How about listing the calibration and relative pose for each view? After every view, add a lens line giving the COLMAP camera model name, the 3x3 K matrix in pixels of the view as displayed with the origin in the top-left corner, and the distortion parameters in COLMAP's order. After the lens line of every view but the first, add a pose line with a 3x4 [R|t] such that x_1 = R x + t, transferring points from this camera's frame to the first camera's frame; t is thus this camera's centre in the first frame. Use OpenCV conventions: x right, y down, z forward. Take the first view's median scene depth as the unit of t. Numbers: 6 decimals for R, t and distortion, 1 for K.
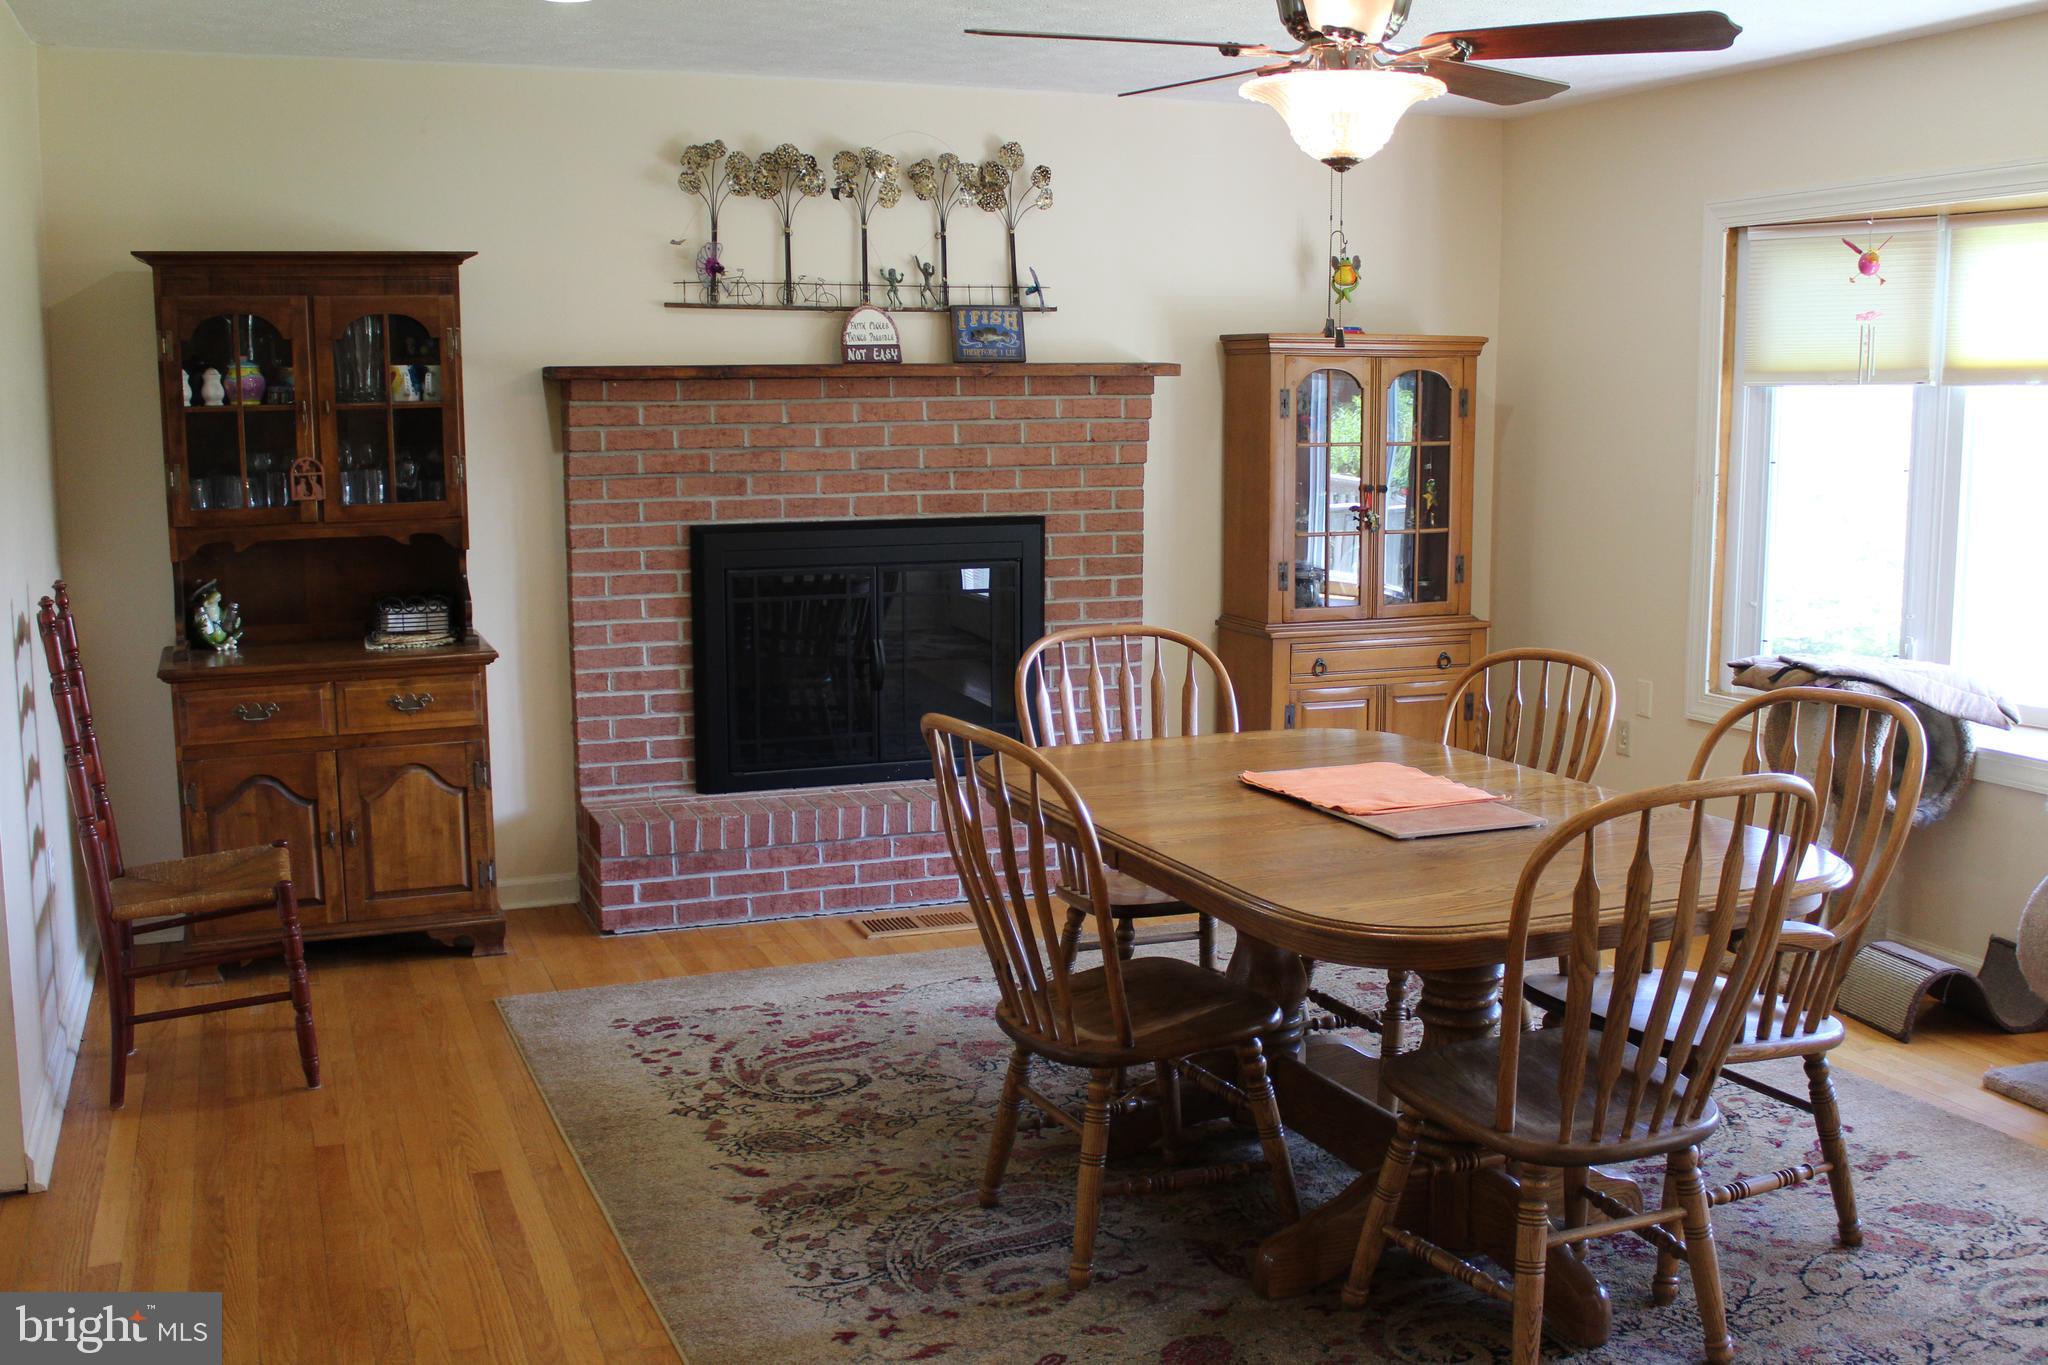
lens RADIAL K [[2074.9, 0, 1020.0], [0, 2074.9, 691.8], [0, 0, 1]] dist [-0.053772, 0.000000]
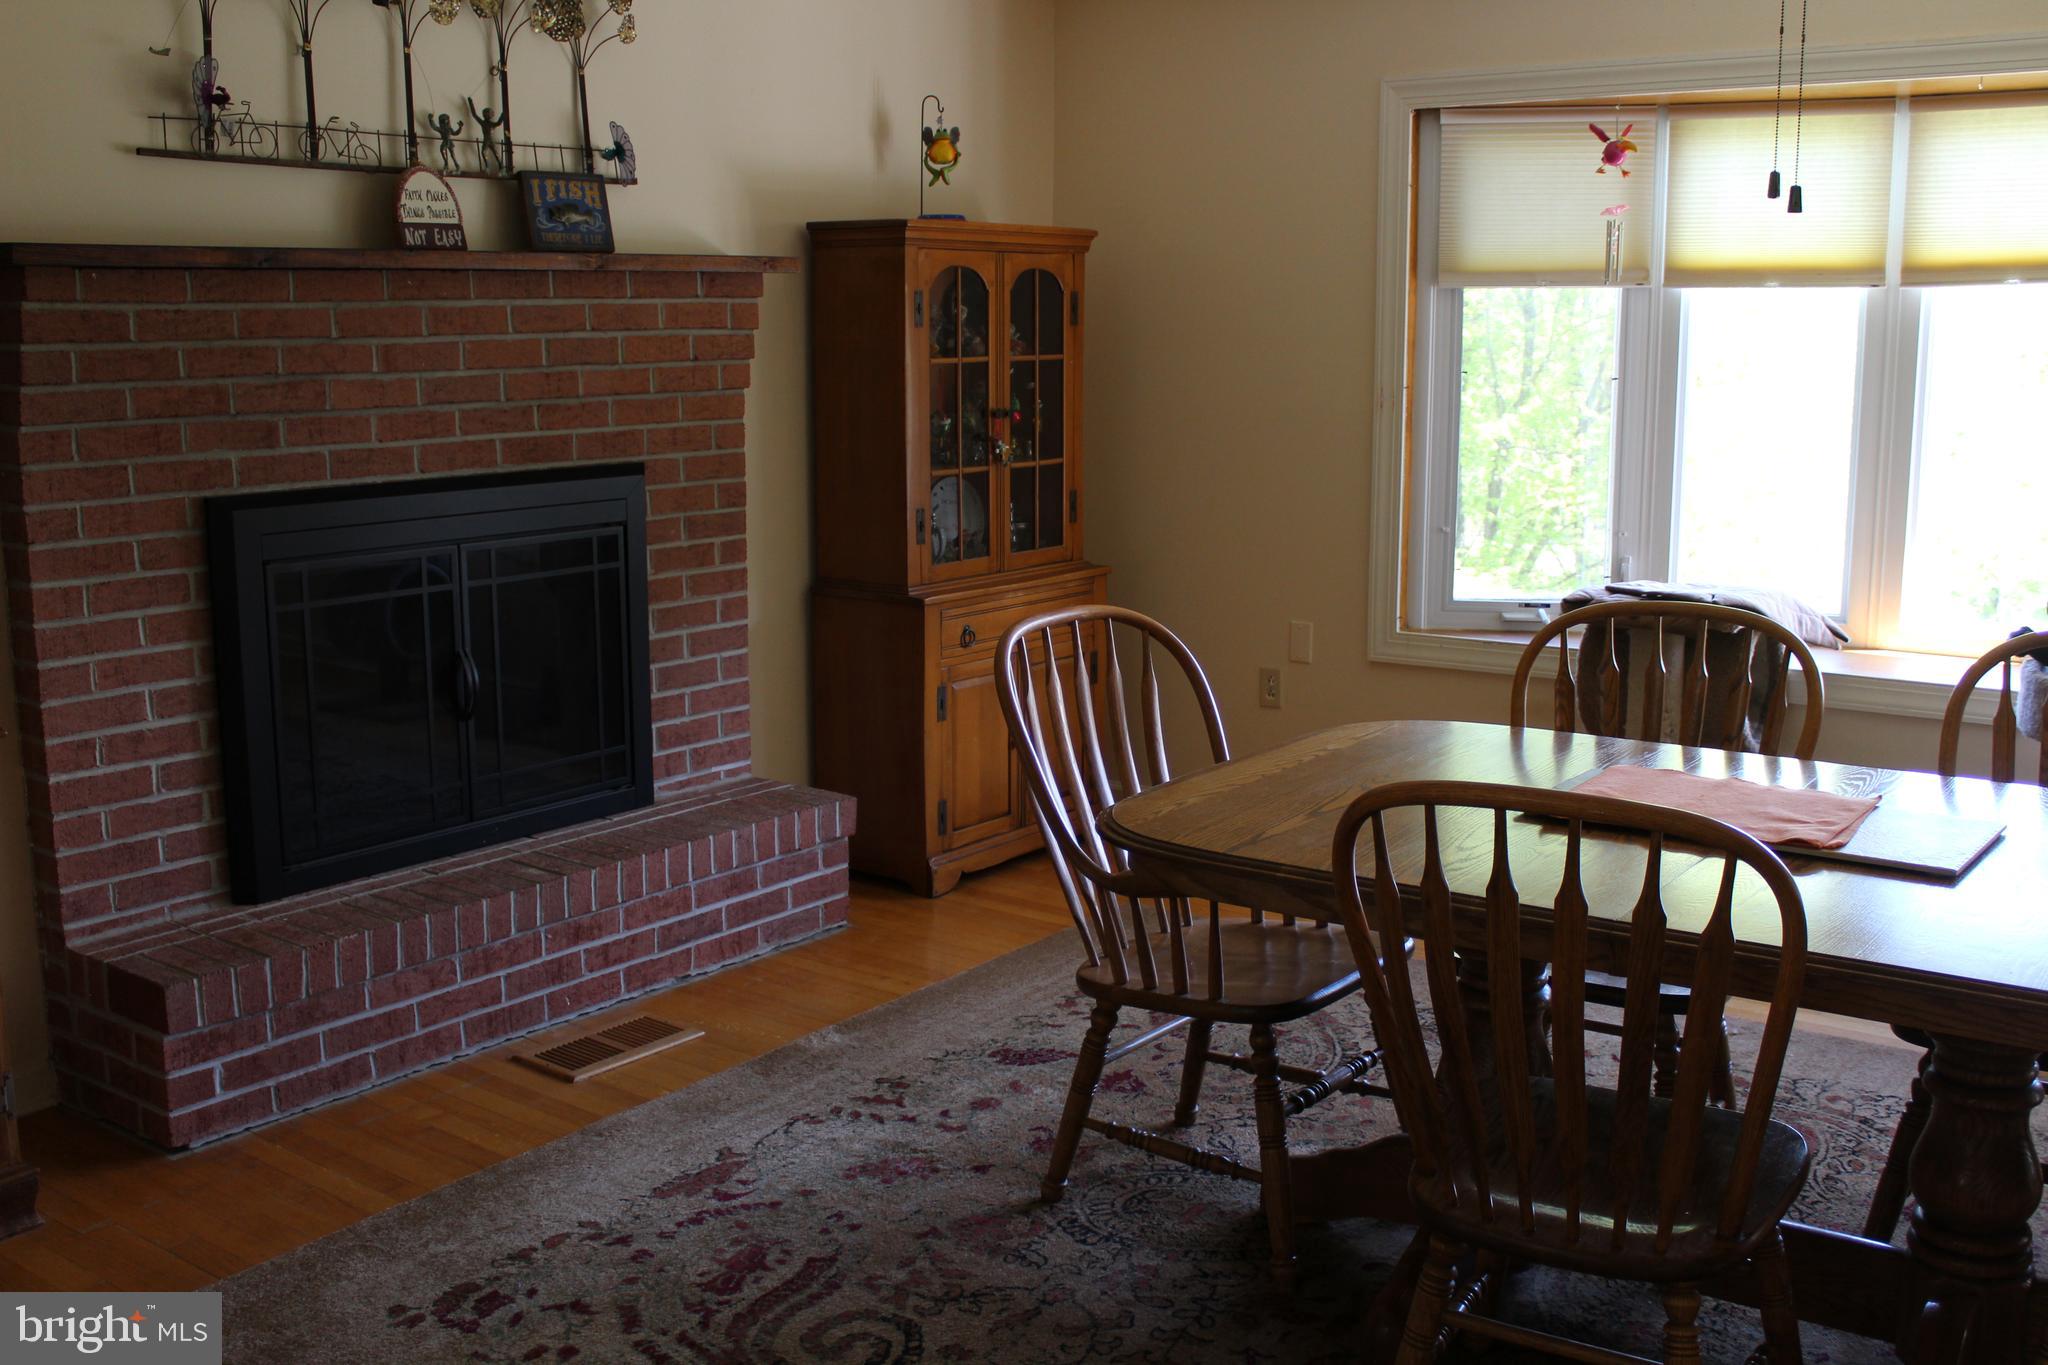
lens RADIAL K [[2074.9, 0, 1025.2], [0, 2074.9, 683.7], [0, 0, 1]] dist [-0.053772, 0.000000]
pose [[0.848491, -0.091276, 0.521279, -0.280713], [0.073966, 0.995799, 0.053970, -0.038085], [-0.524016, -0.007236, 0.851678, 0.318687]]
